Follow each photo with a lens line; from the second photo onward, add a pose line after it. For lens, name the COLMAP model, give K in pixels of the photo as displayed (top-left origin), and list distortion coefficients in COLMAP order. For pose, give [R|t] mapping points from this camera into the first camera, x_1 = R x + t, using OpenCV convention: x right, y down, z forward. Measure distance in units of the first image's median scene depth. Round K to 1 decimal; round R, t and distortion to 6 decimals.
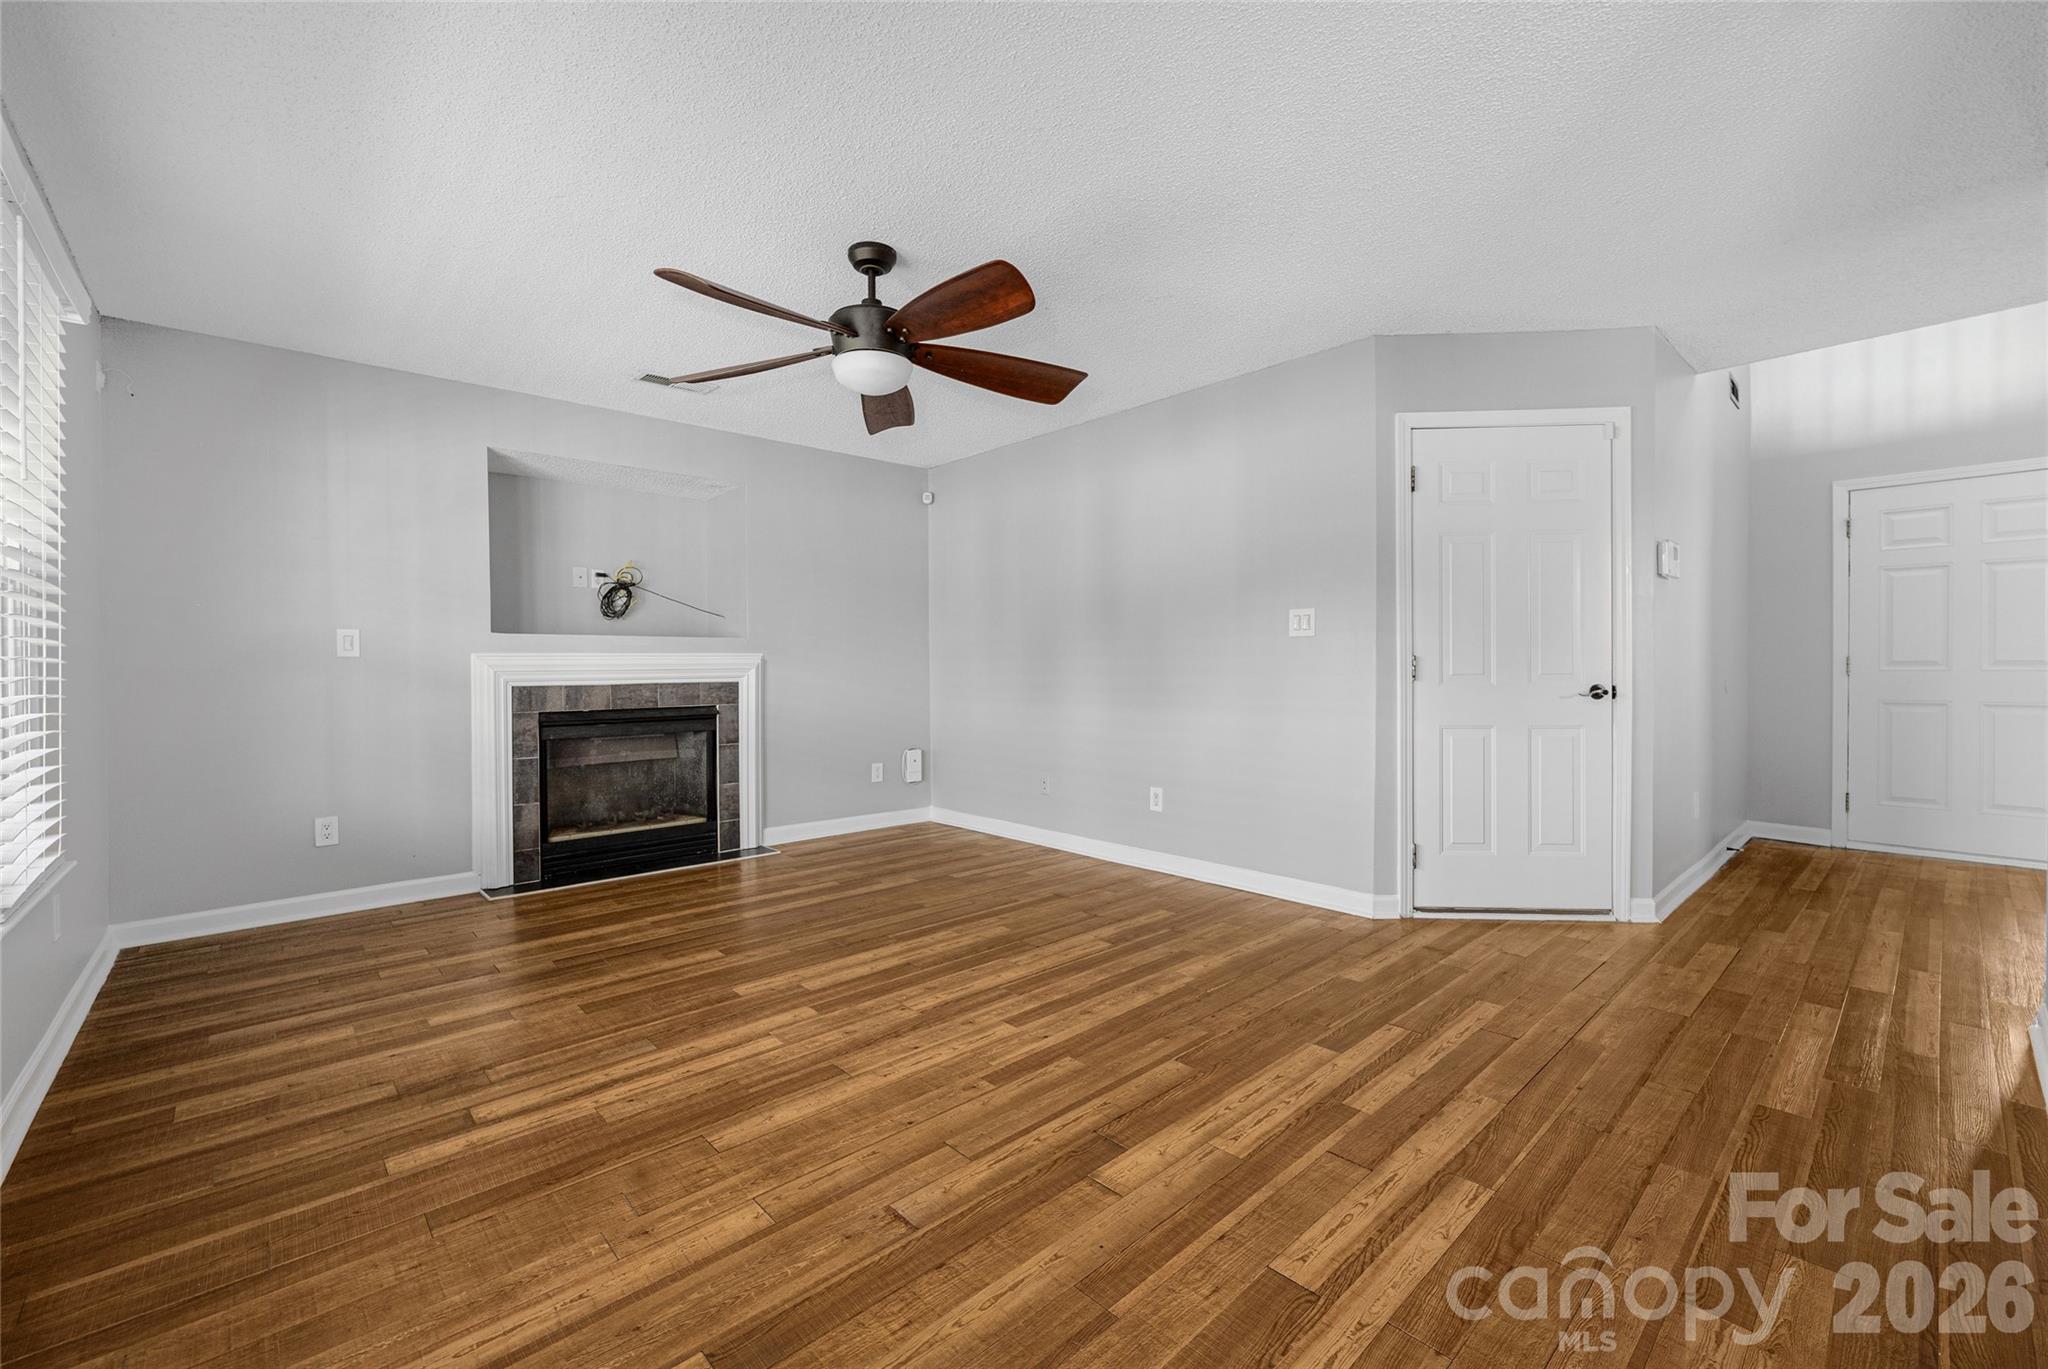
lens RADIAL K [[842.8, 0, 1024.2], [0, 842.8, 671.0], [0, 0, 1]] dist [-0.001633, -0.000084]
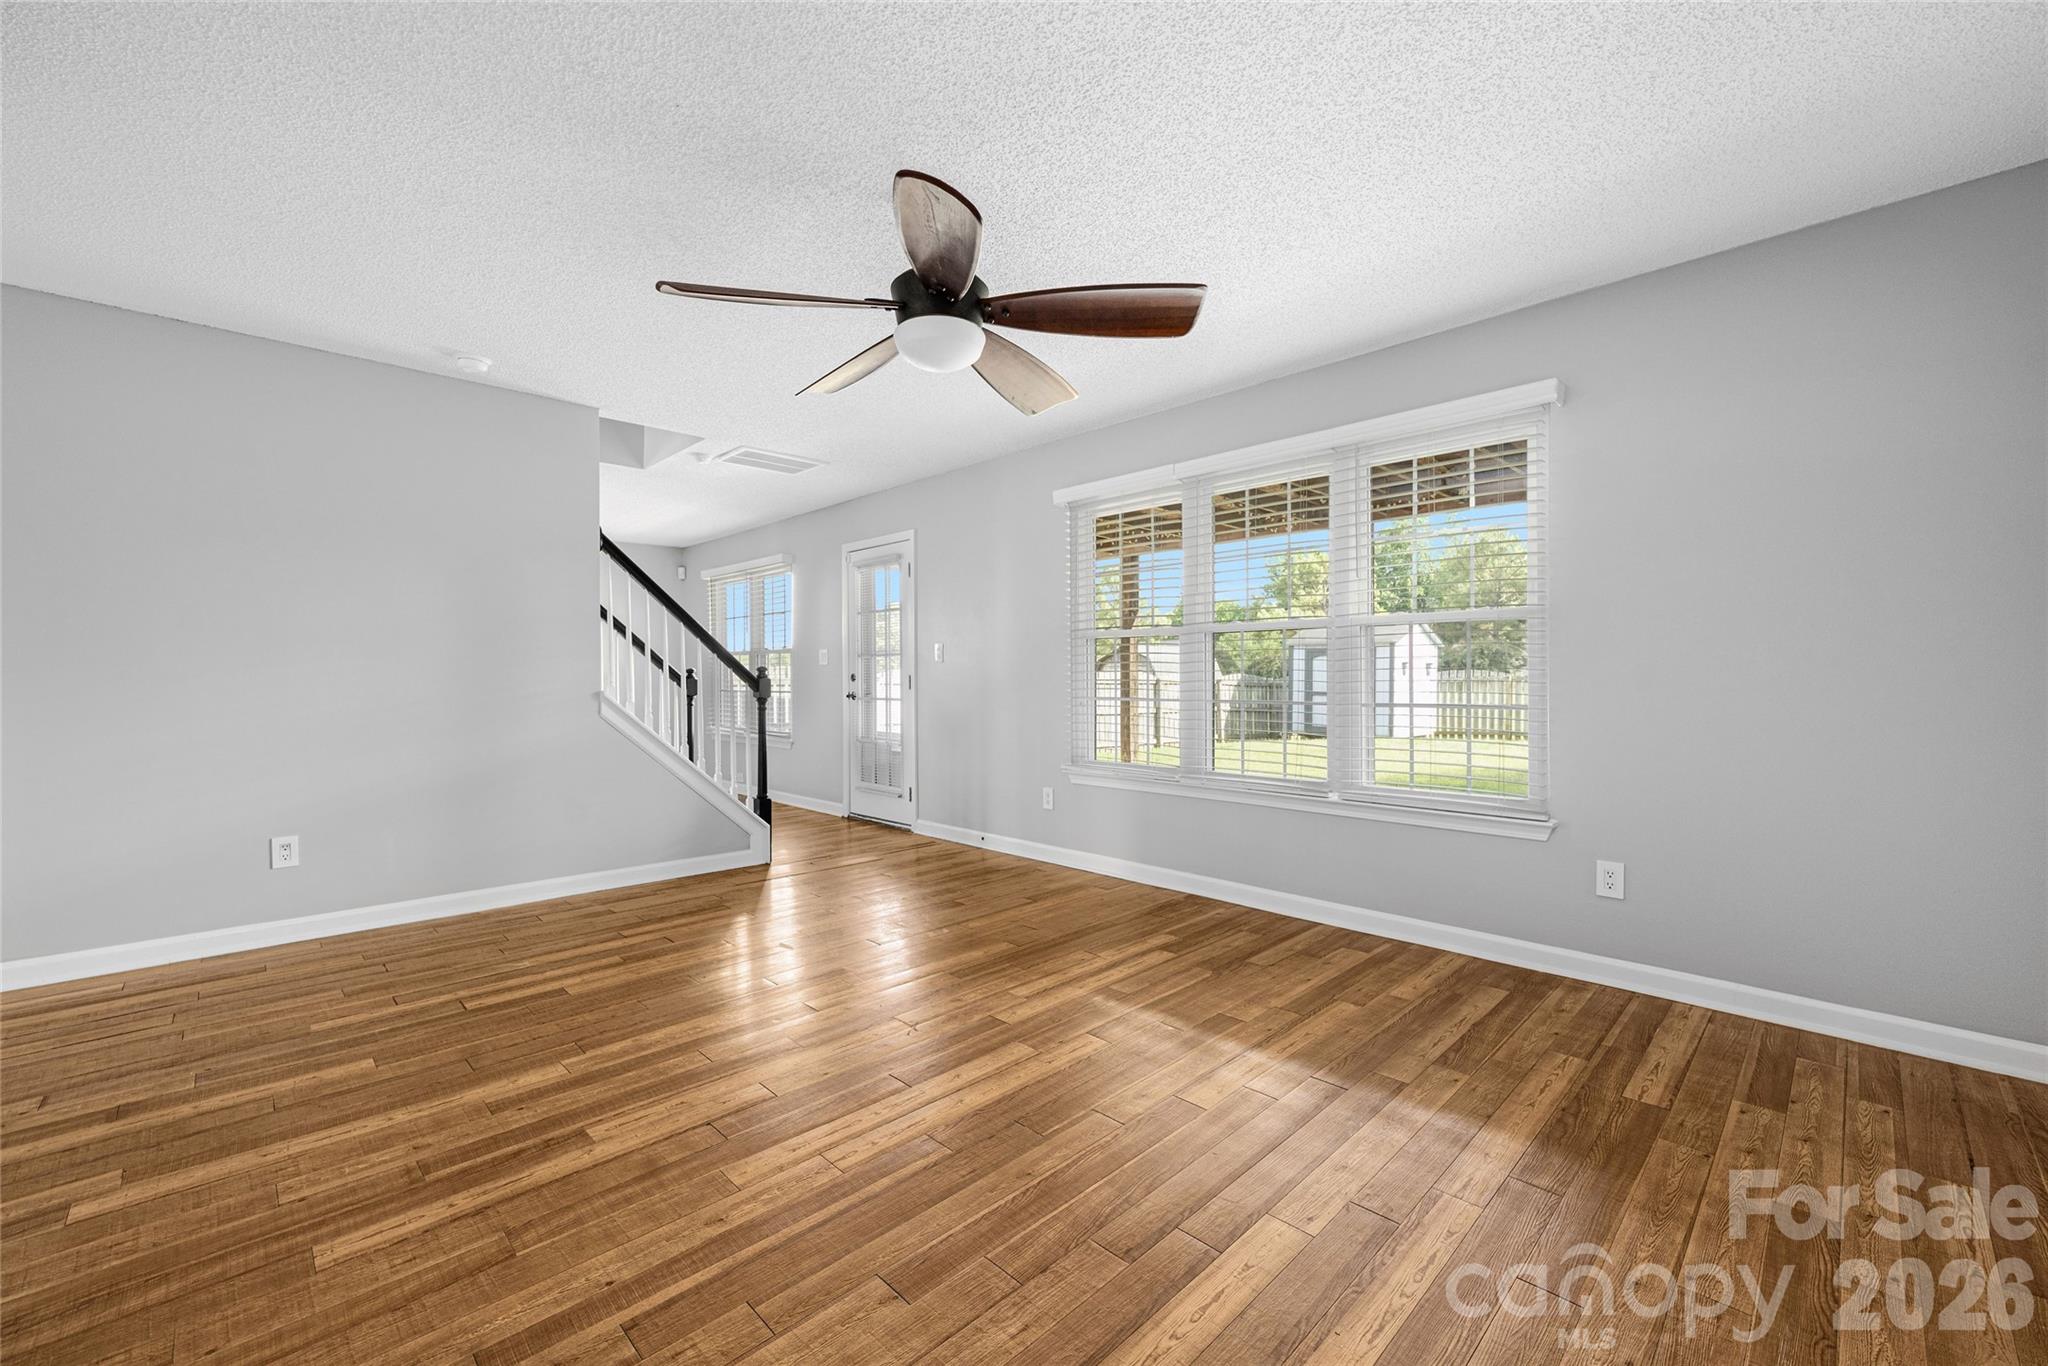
lens RADIAL K [[853.2, 0, 1026.0], [0, 853.2, 668.8], [0, 0, 1]] dist [-0.001843, -0.000011]
pose [[-0.999365, 0.008920, -0.034508, -0.204930], [0.009097, 0.999946, -0.004987, -0.009105], [0.034462, -0.005298, -0.999392, 1.666704]]
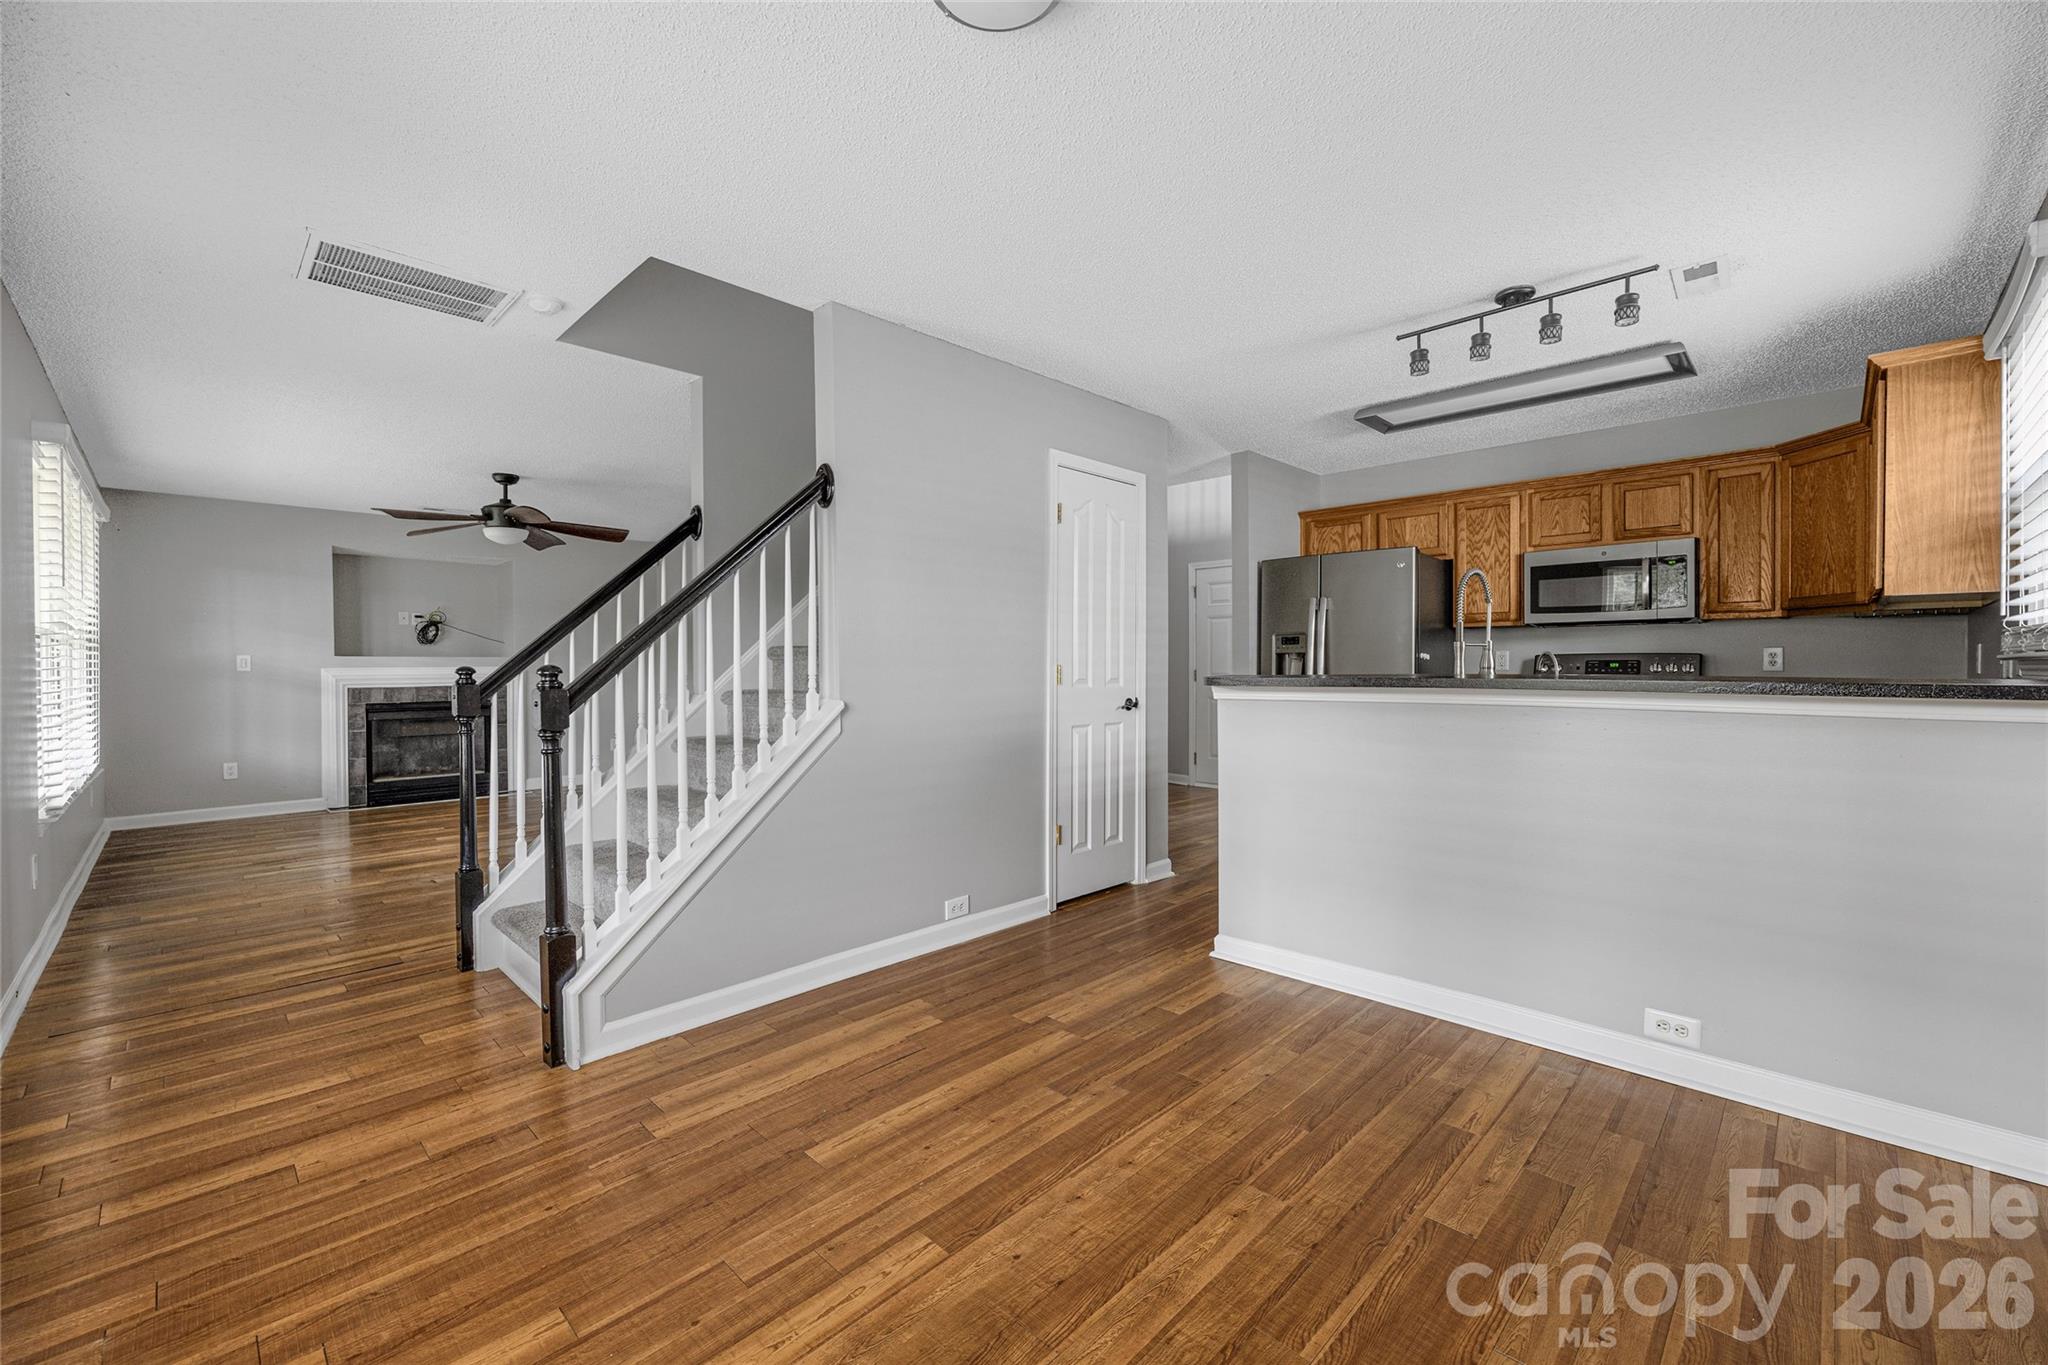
lens RADIAL K [[823.0, 0, 1030.7], [0, 823.0, 671.4], [0, 0, 1]] dist [-0.015026, 0.000007]
pose [[0.998210, 0.001079, 0.059799, 0.866053], [-0.001254, 0.999995, 0.002896, -0.028693], [-0.059795, -0.002965, 0.998206, -0.927756]]
